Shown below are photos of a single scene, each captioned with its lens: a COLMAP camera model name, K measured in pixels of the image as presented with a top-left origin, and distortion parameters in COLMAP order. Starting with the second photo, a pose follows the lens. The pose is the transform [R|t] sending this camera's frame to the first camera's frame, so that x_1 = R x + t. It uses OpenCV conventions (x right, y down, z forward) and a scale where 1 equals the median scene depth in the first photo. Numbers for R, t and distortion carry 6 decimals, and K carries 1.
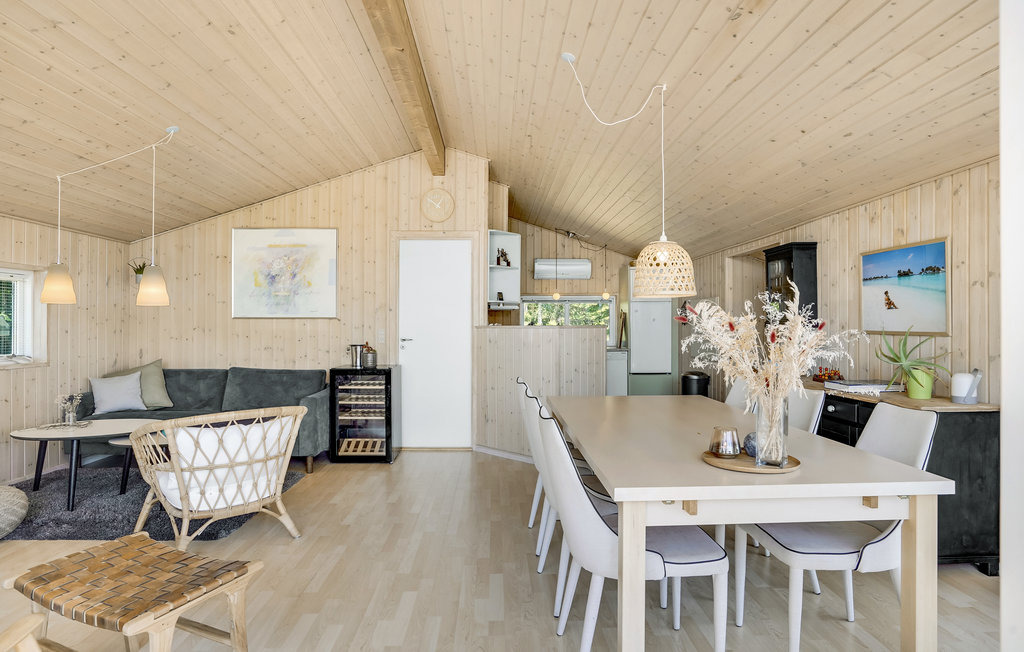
lens RADIAL K [[562.1, 0, 512.0], [0, 562.1, 326.0], [0, 0, 1]] dist [-0.044264, 0.000715]
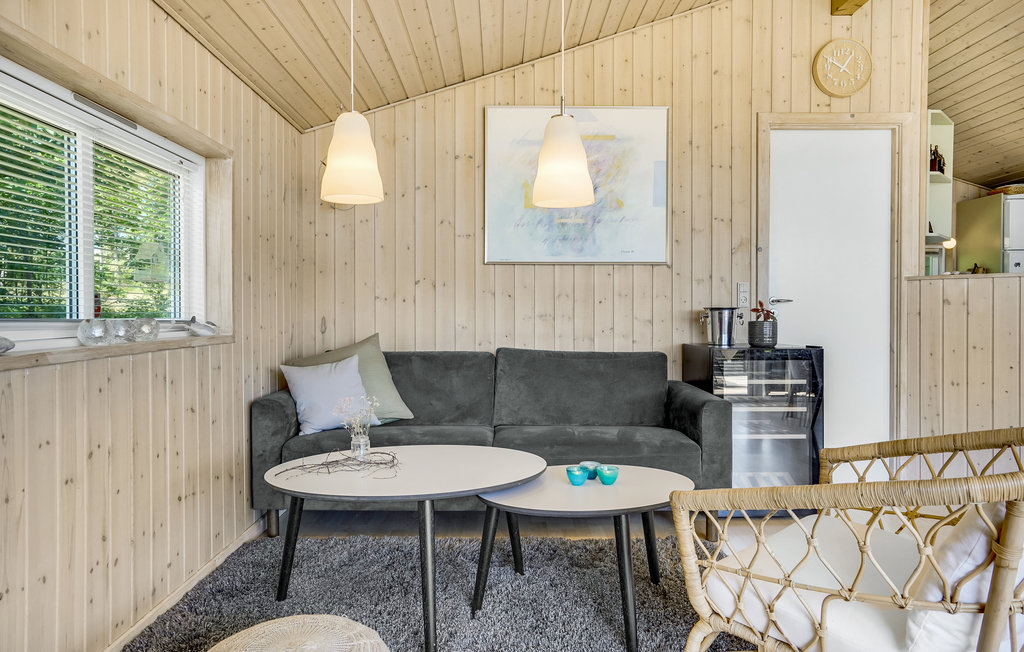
lens RADIAL K [[711.9, 0, 512.0], [0, 711.9, 326.0], [0, 0, 1]] dist [-0.001729, 0.001988]
pose [[0.999890, -0.000512, -0.014842, -0.464458], [0.000833, 0.999766, 0.021602, 0.034389], [0.014827, -0.021612, 0.999656, 0.261989]]
